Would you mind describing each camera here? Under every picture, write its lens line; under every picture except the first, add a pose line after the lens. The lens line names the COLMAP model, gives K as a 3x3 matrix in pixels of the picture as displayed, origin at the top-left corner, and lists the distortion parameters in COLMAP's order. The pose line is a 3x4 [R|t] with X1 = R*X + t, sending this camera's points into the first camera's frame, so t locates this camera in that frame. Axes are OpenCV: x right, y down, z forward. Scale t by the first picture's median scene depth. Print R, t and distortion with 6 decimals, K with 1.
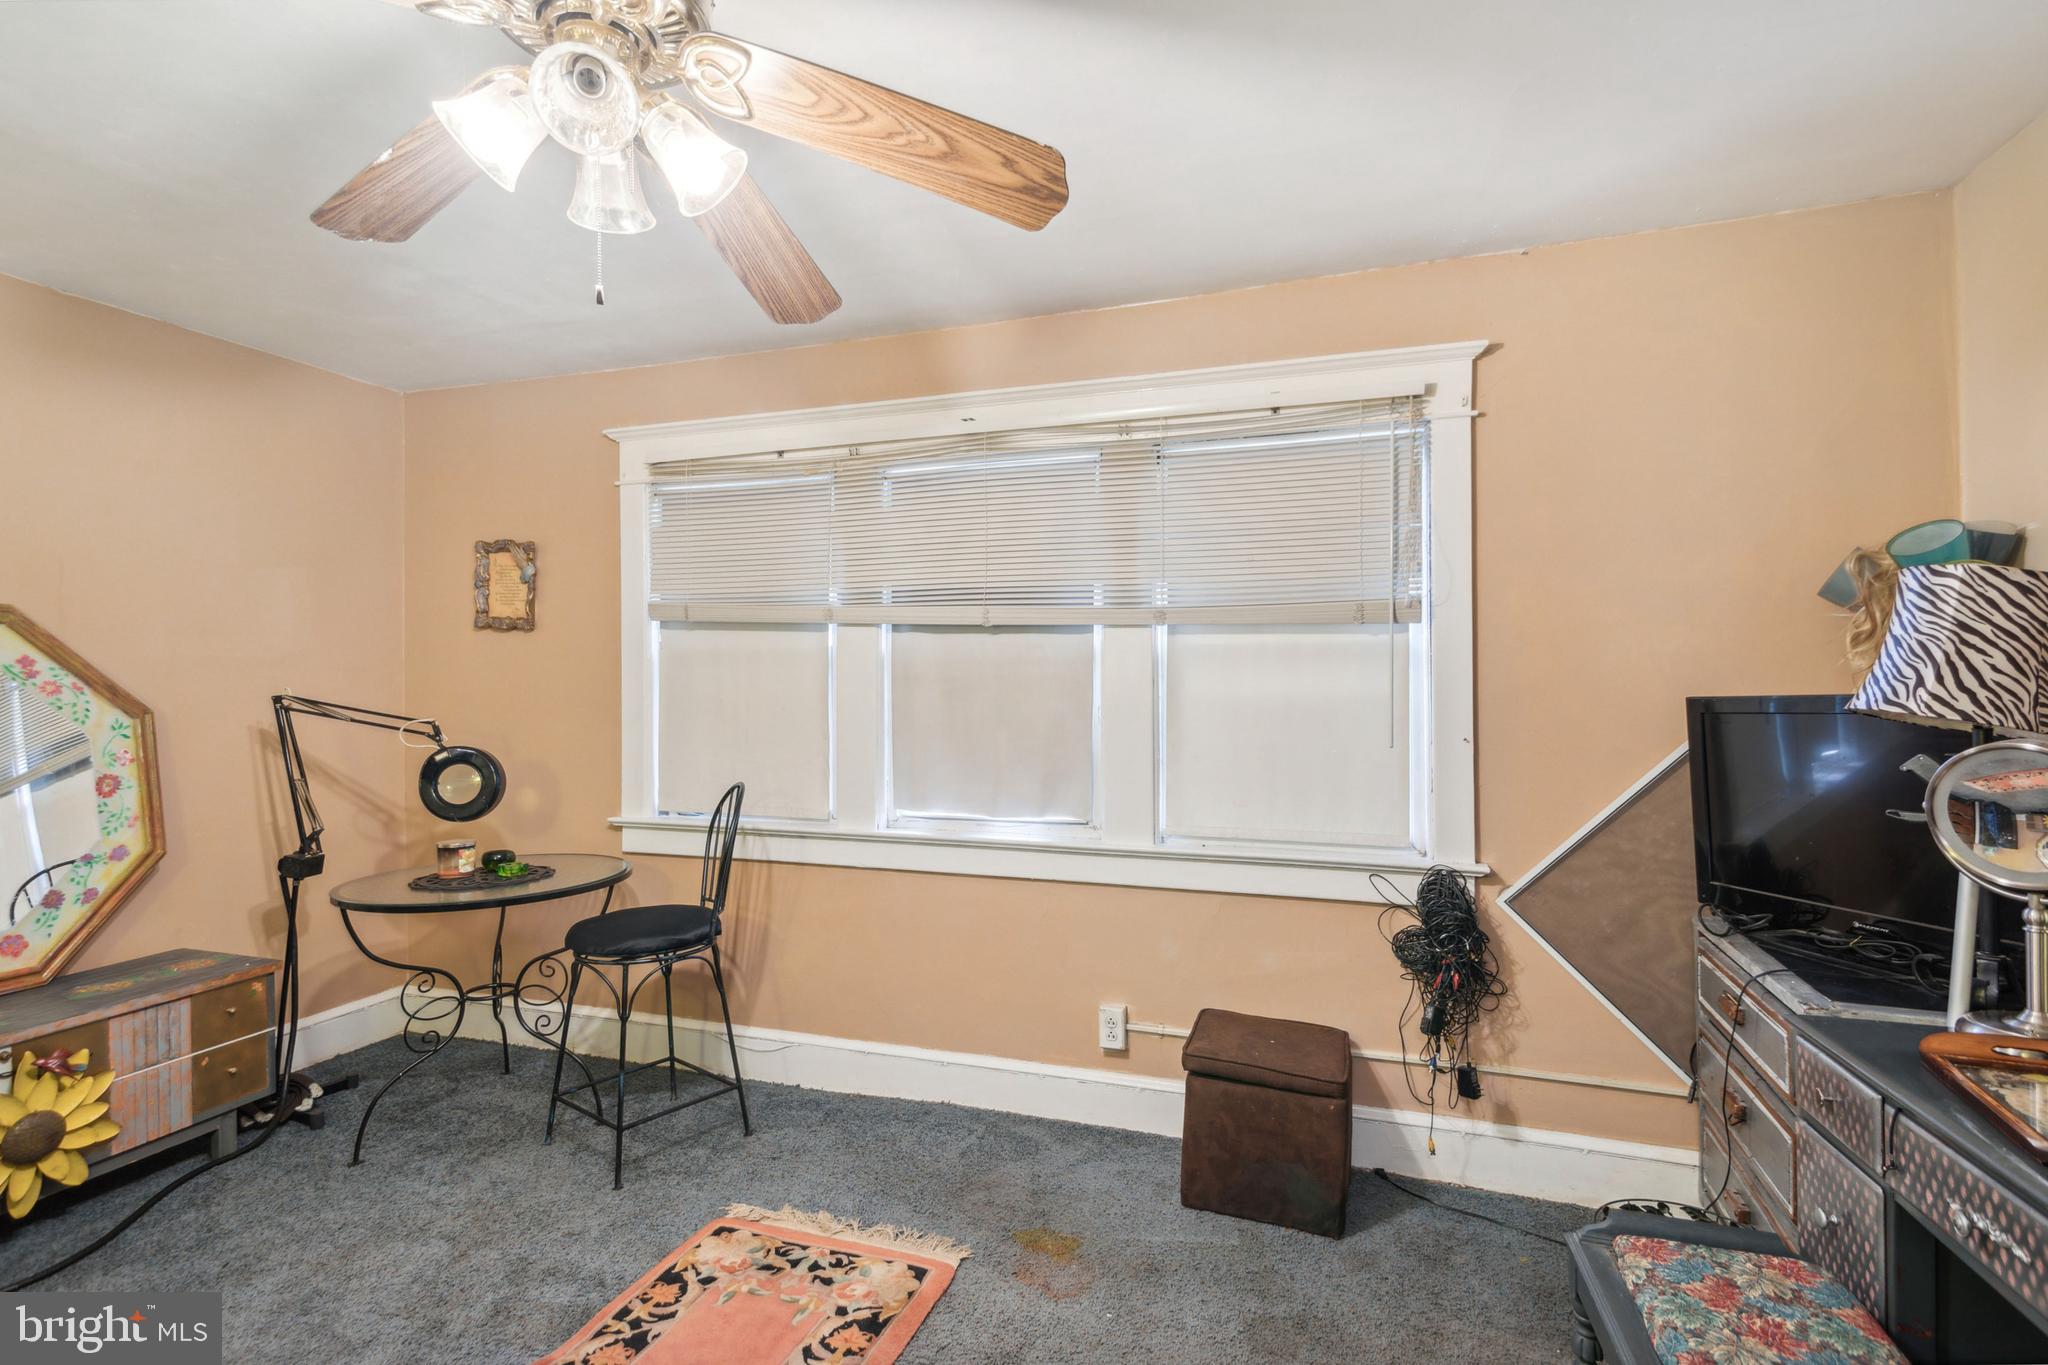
lens RADIAL K [[984.1, 0, 1026.5], [0, 984.1, 684.2], [0, 0, 1]] dist [0.022077, -0.006674]
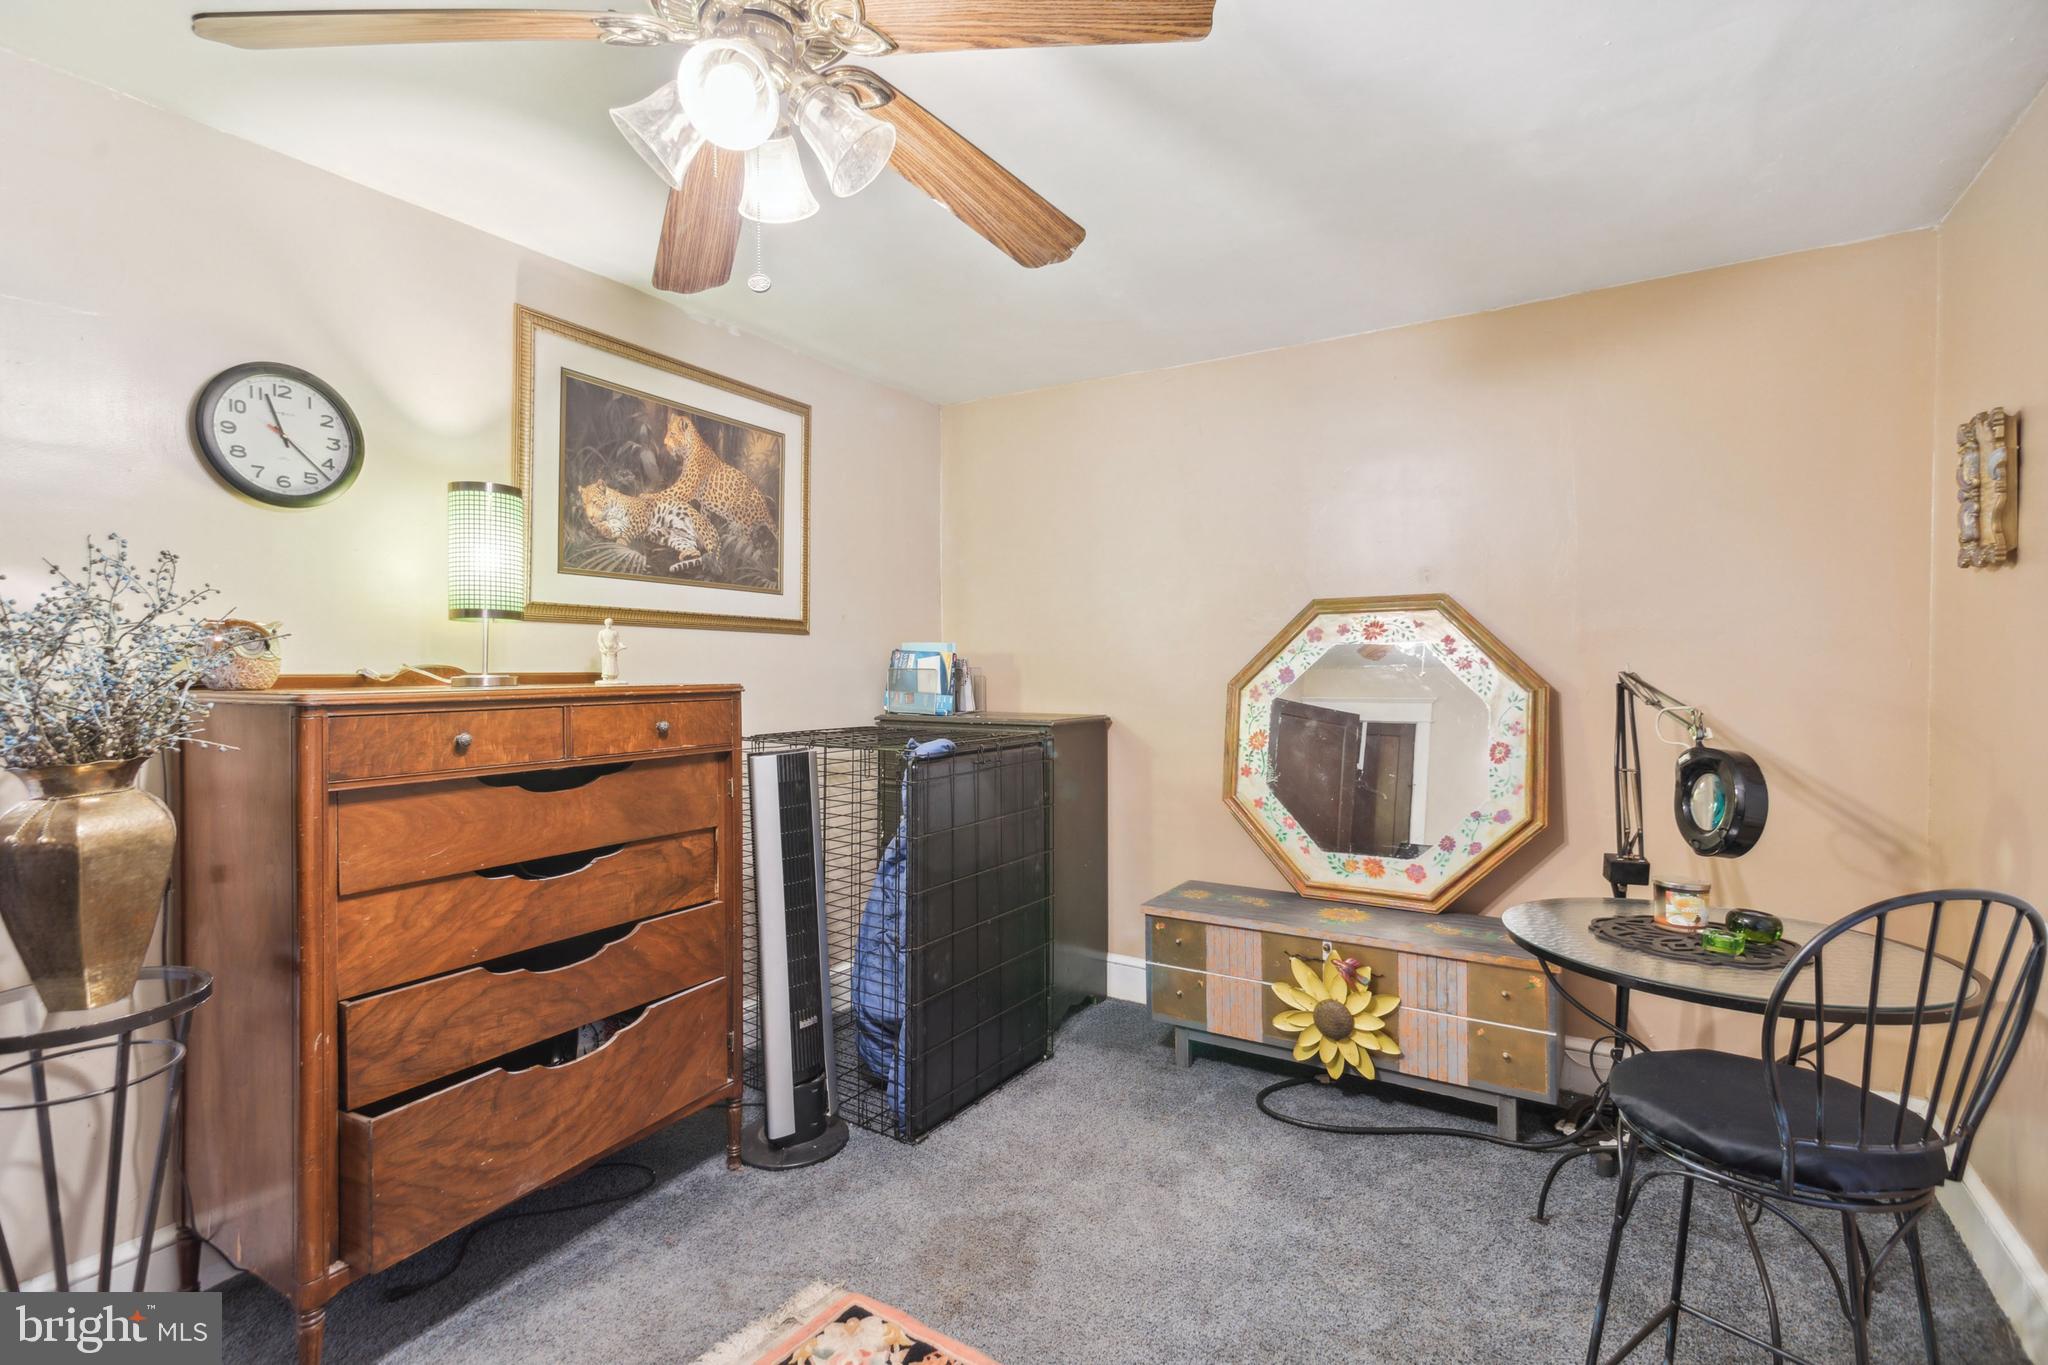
lens RADIAL K [[984.1, 0, 1036.3], [0, 984.1, 673.8], [0, 0, 1]] dist [0.022077, -0.006674]
pose [[-0.228402, 0.012979, -0.973480, 0.248789], [-0.001550, 0.999905, 0.013695, 0.002169], [0.973566, 0.004637, -0.228360, 0.777580]]
